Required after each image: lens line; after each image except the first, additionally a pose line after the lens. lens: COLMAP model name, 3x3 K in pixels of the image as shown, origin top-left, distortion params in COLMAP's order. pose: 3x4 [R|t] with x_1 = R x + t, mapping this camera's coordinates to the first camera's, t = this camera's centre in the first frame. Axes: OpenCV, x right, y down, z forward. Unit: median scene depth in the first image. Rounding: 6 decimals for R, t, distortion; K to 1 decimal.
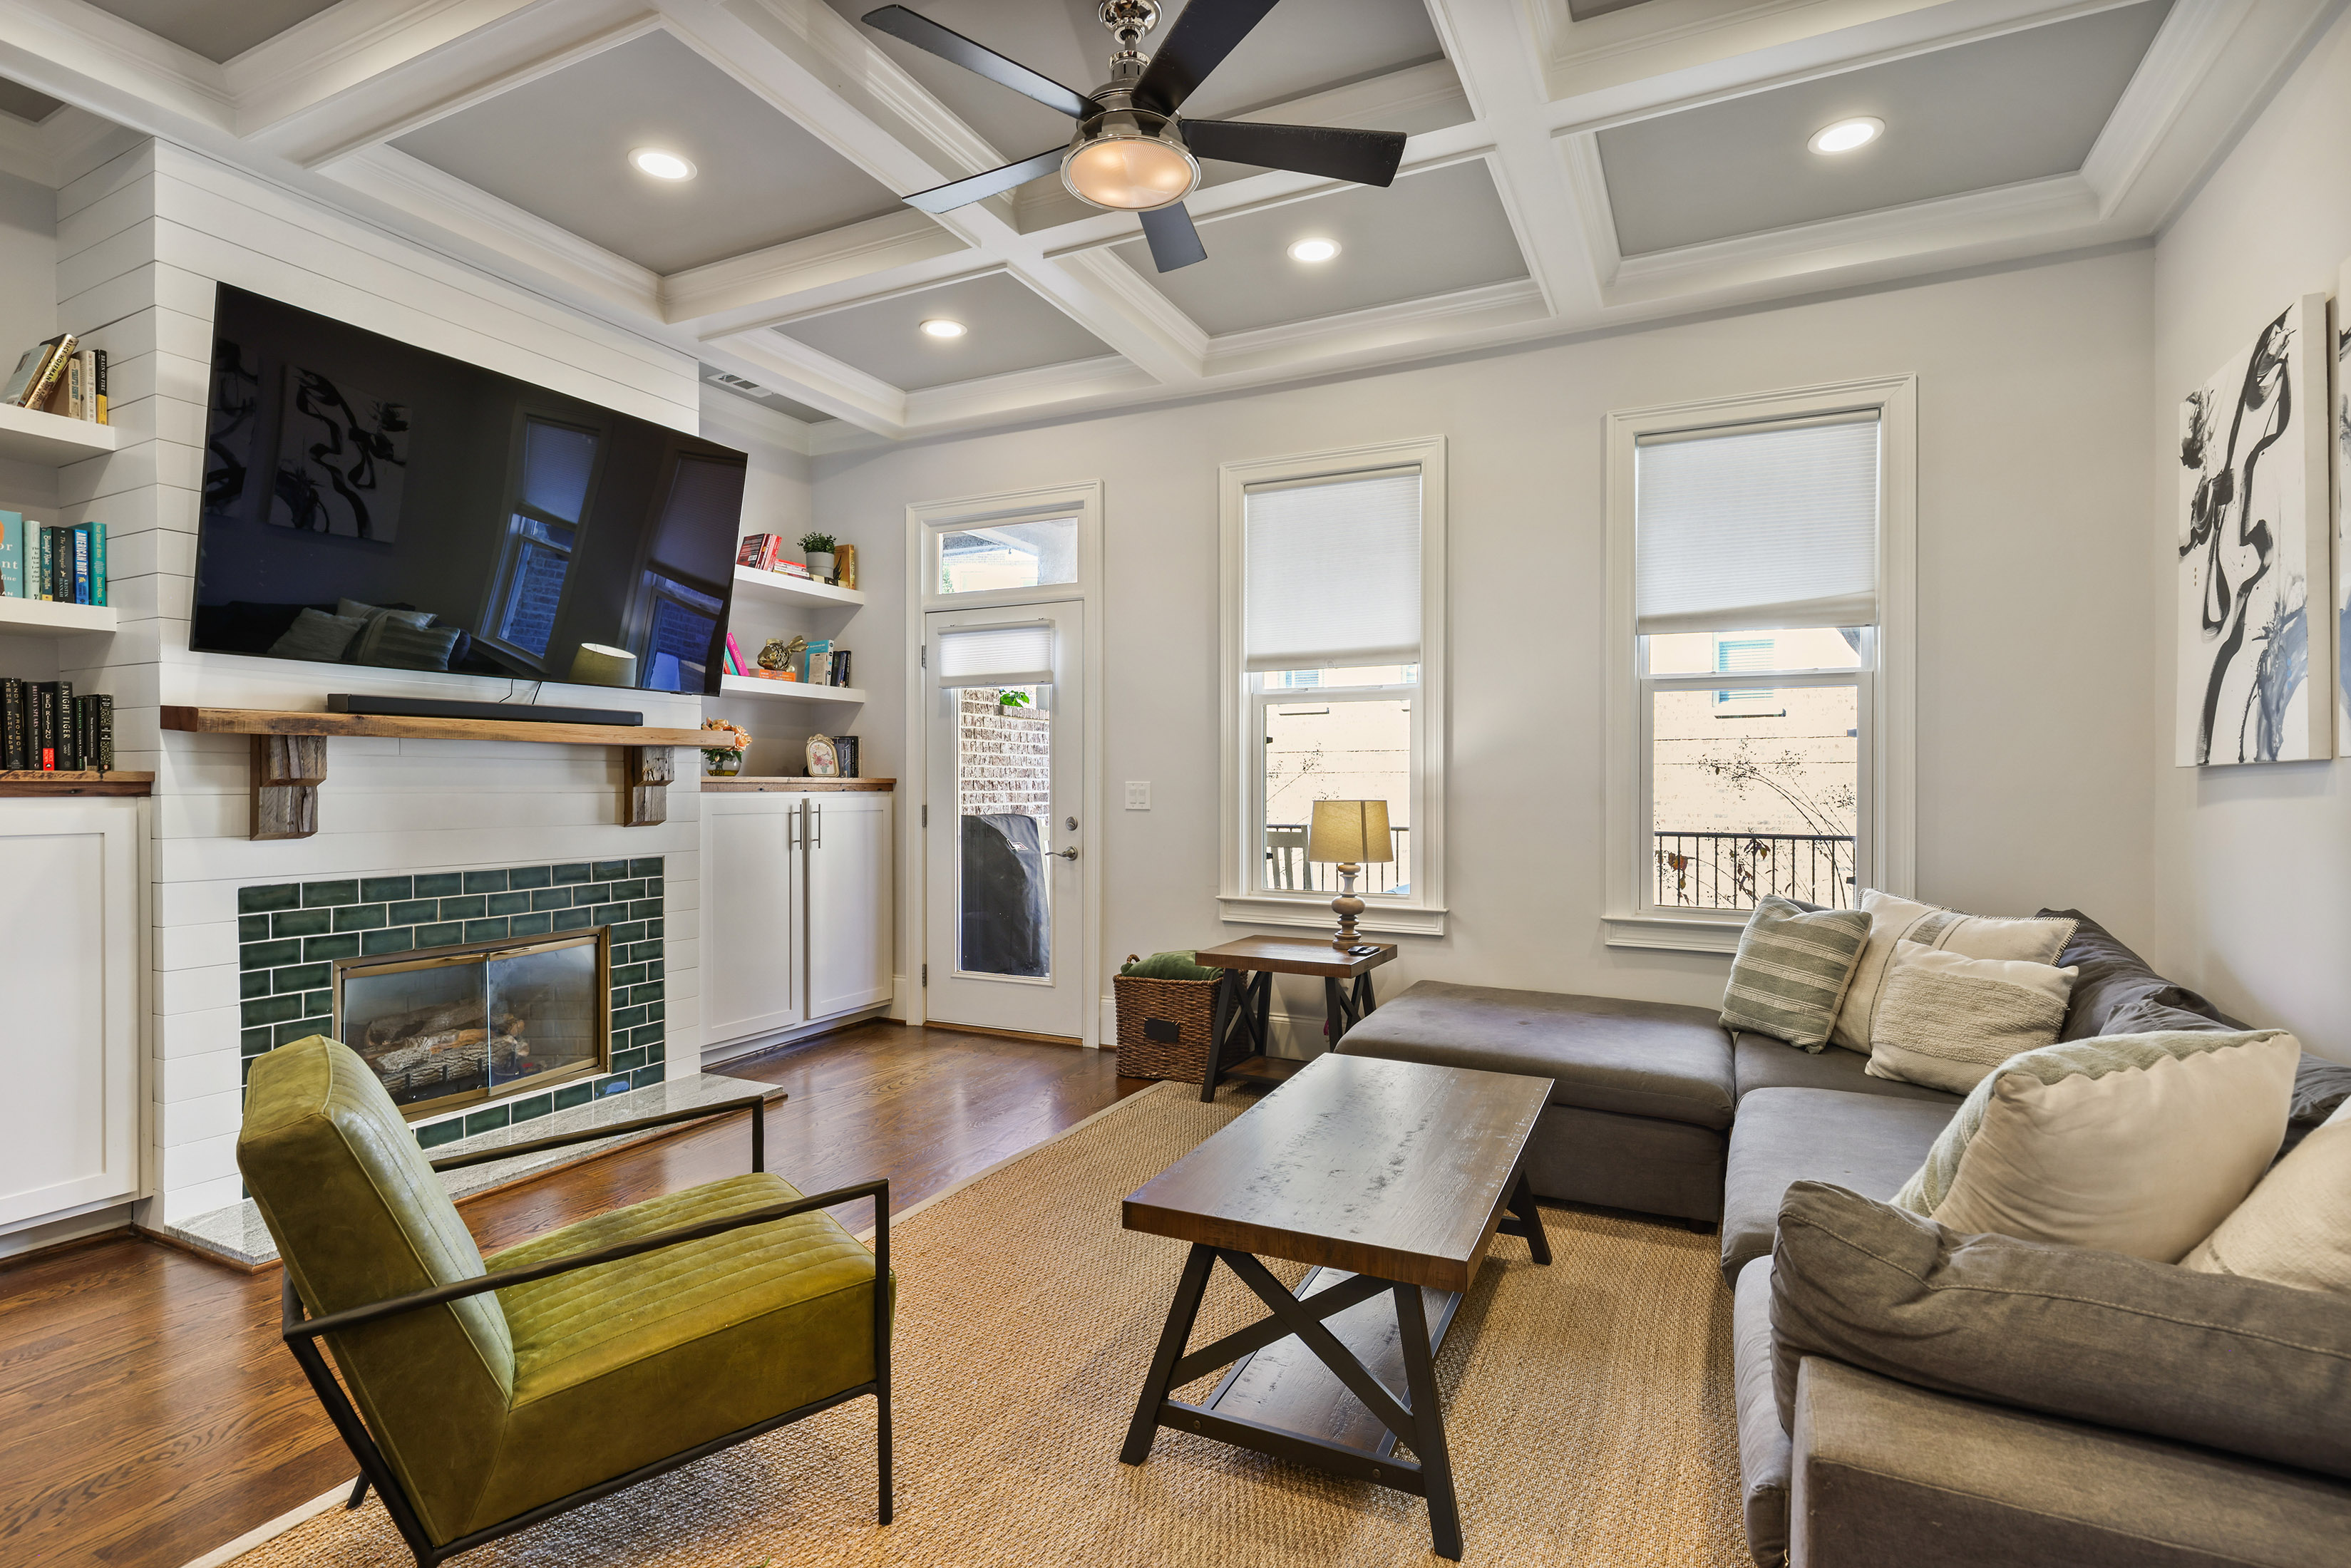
lens RADIAL K [[1123.0, 0, 1177.6], [0, 1123.0, 795.0], [0, 0, 1]] dist [0.002245, -0.000550]
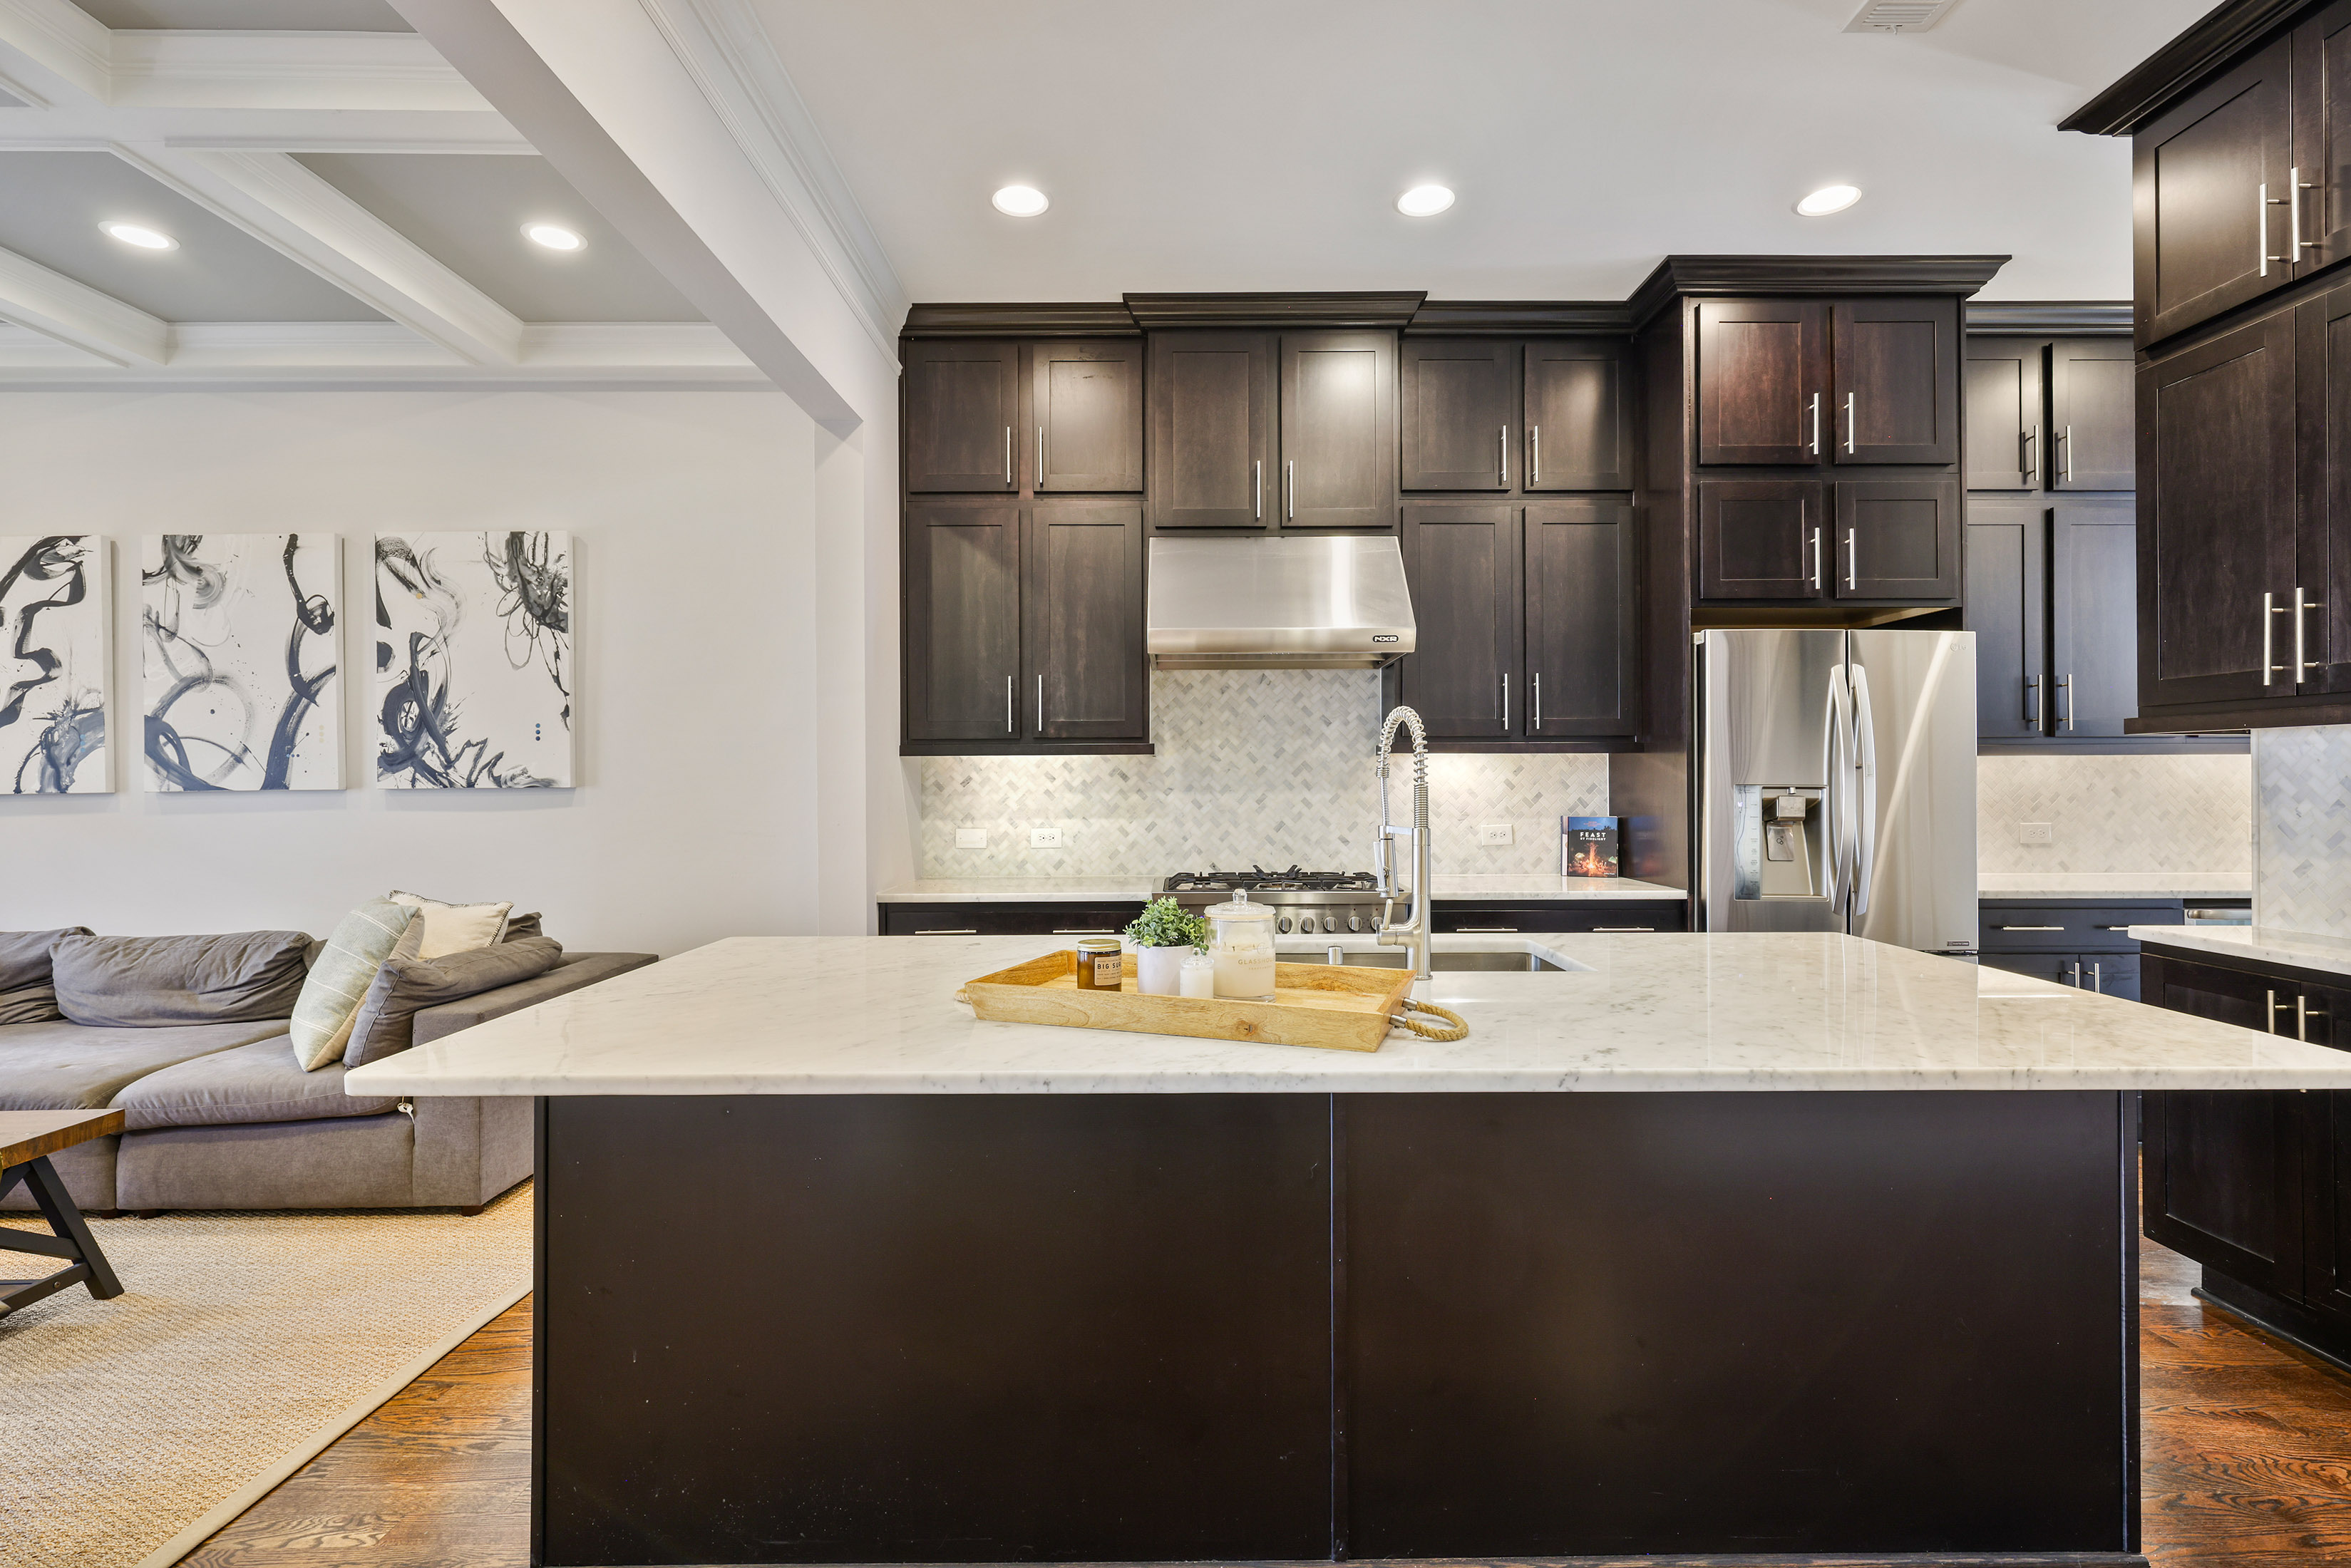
lens RADIAL K [[1078.6, 0, 1191.3], [0, 1078.6, 767.7], [0, 0, 1]] dist [0.001208, -0.000597]
pose [[-0.447573, 0.010746, 0.894183, -0.766298], [0.013108, 0.999899, -0.005456, -0.022551], [-0.894151, 0.009280, -0.447669, 0.124686]]
